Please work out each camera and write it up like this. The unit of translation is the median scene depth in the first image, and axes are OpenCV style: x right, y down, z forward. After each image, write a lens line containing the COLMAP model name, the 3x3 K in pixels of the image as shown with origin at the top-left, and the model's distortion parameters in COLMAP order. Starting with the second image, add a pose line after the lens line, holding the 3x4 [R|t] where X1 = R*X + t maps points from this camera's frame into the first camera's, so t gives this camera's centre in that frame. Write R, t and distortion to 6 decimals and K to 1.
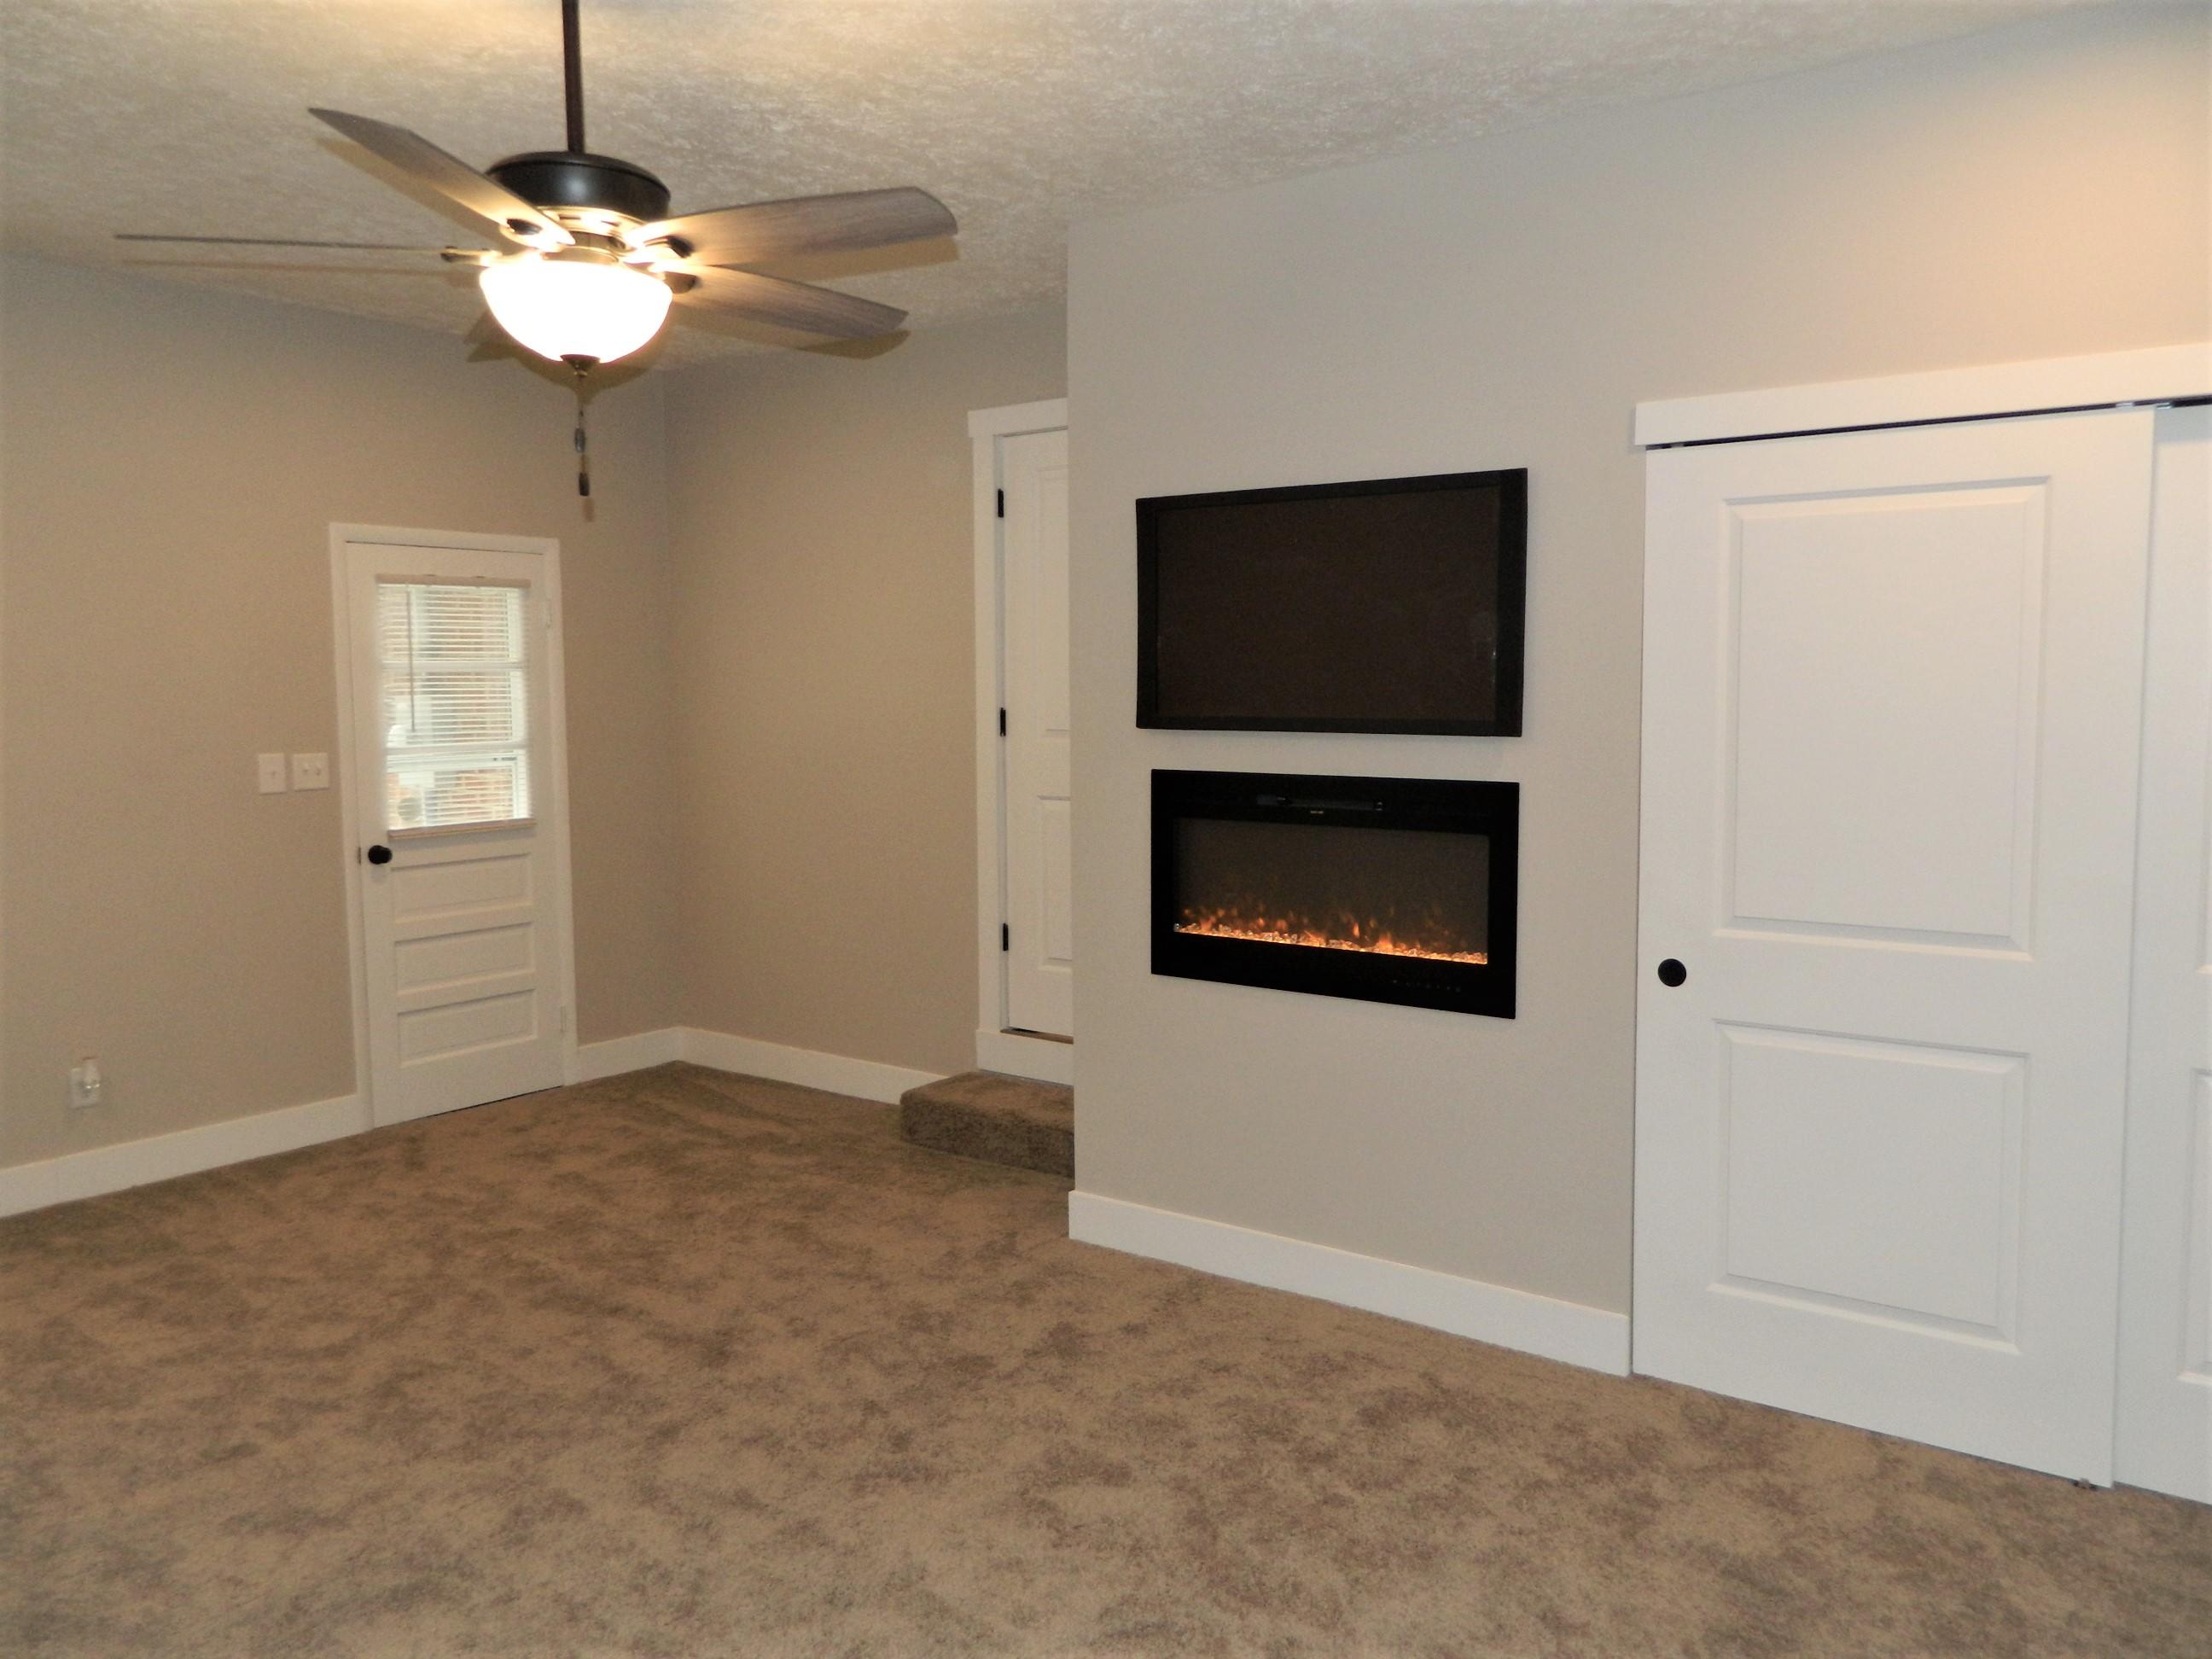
lens RADIAL K [[1664.3, 0, 1128.8], [0, 1664.3, 825.2], [0, 0, 1]] dist [0.008694, 0.005950]
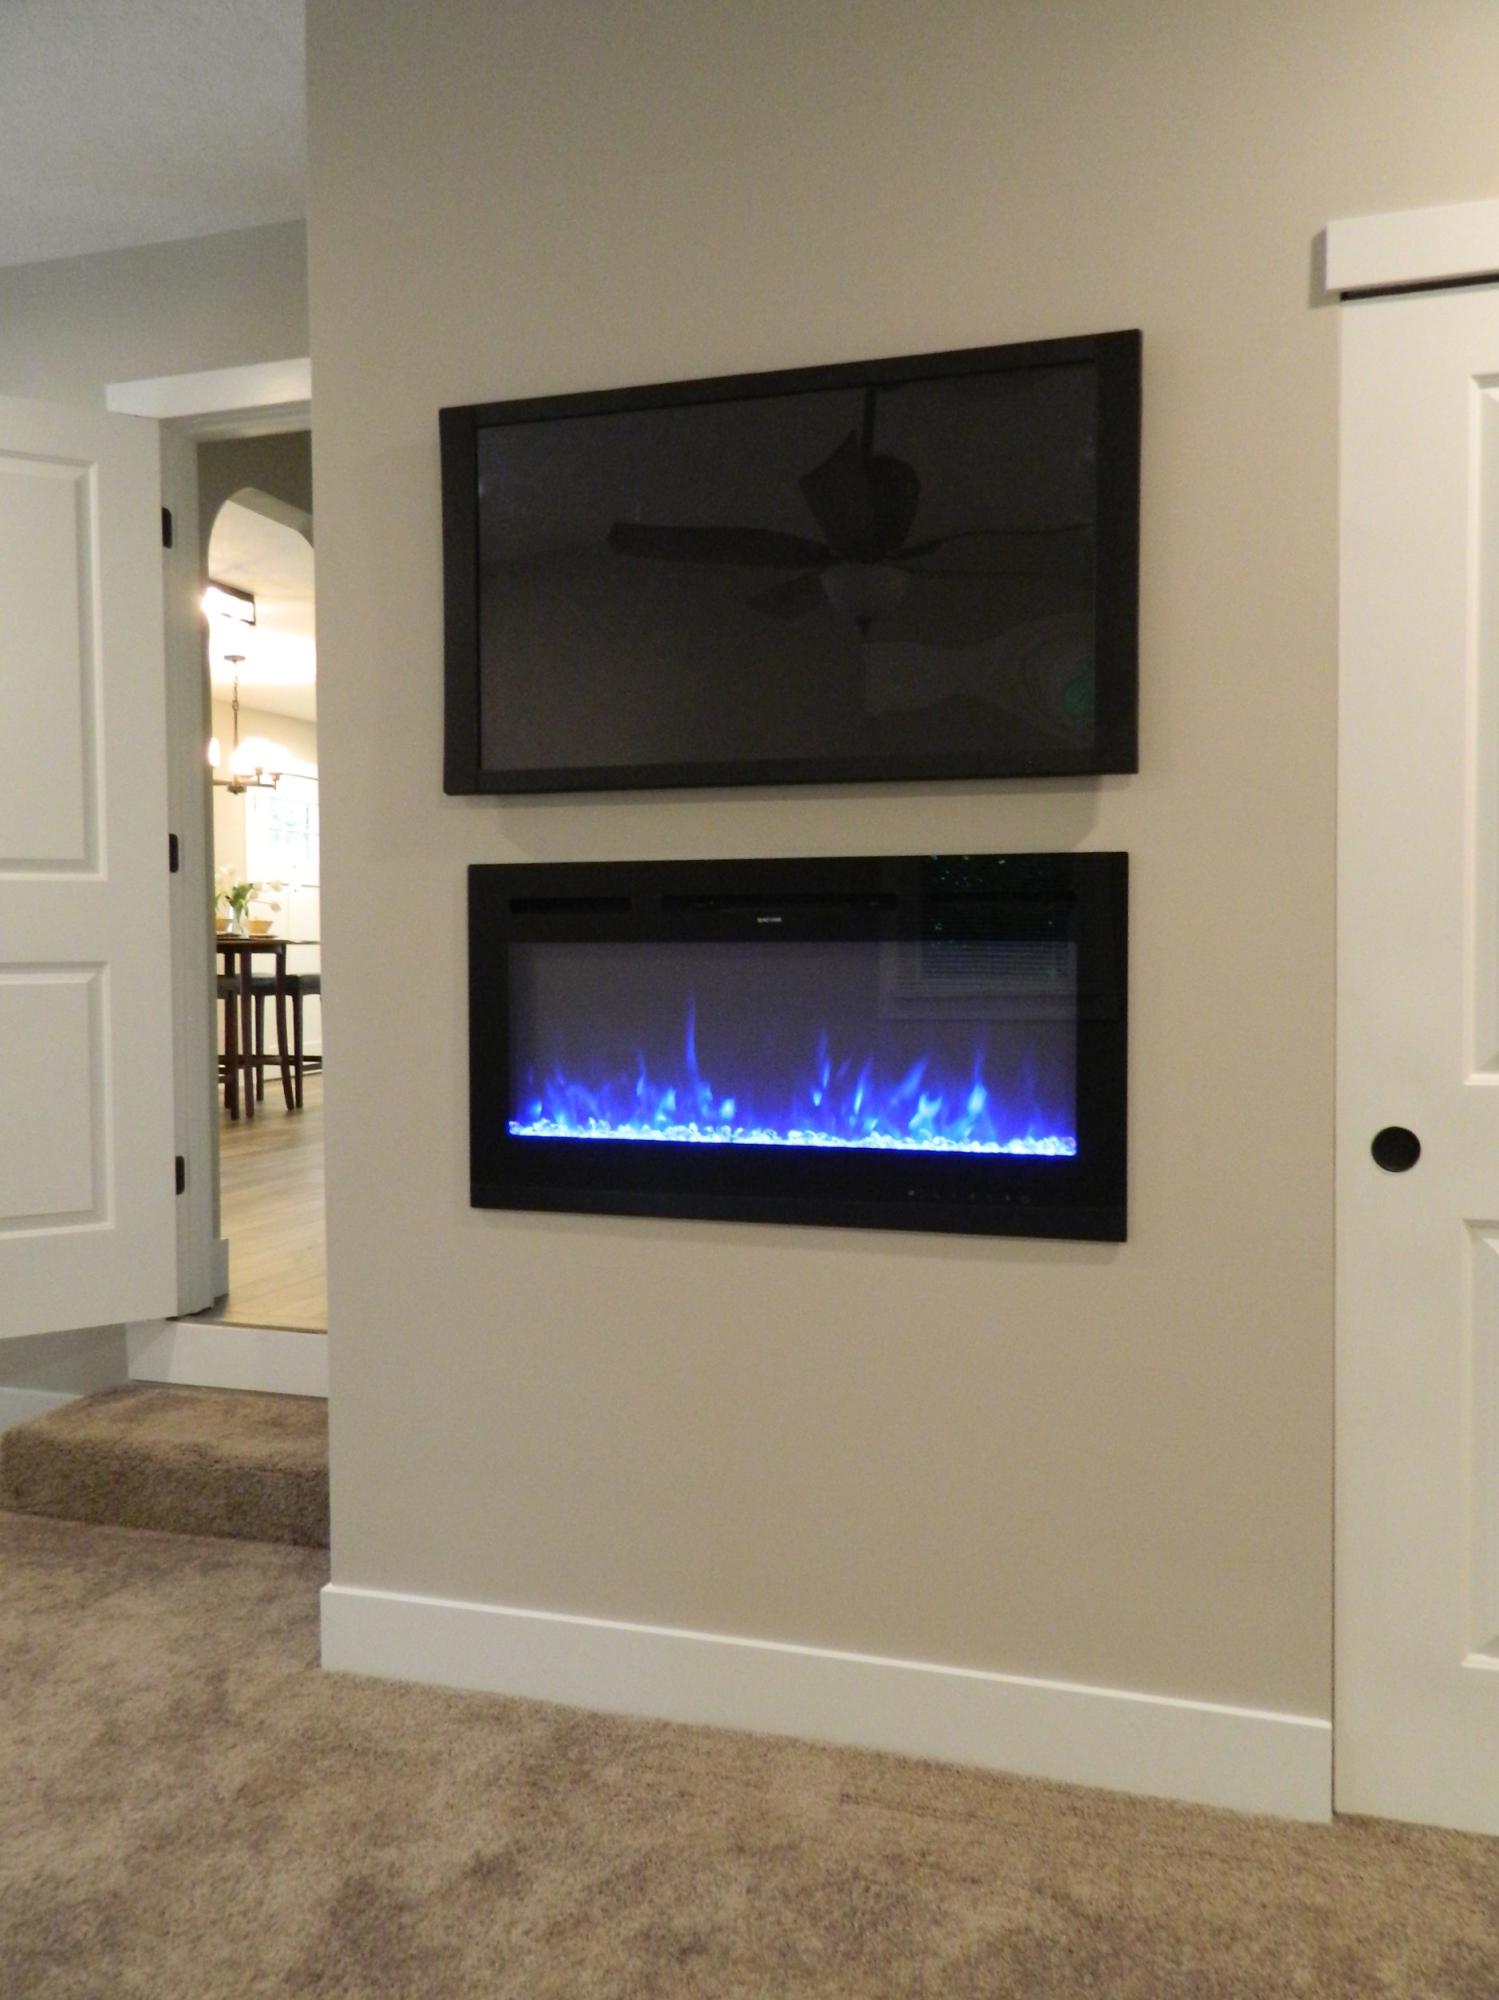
lens RADIAL K [[1504.8, 0, 752.8], [0, 1504.8, 1011.7], [0, 0, 1]] dist [0.008694, 0.005950]
pose [[0.944886, -0.014188, 0.327092, -0.067221], [0.030408, 0.998545, -0.044529, 0.046371], [-0.325984, 0.052021, 0.943943, 0.459624]]
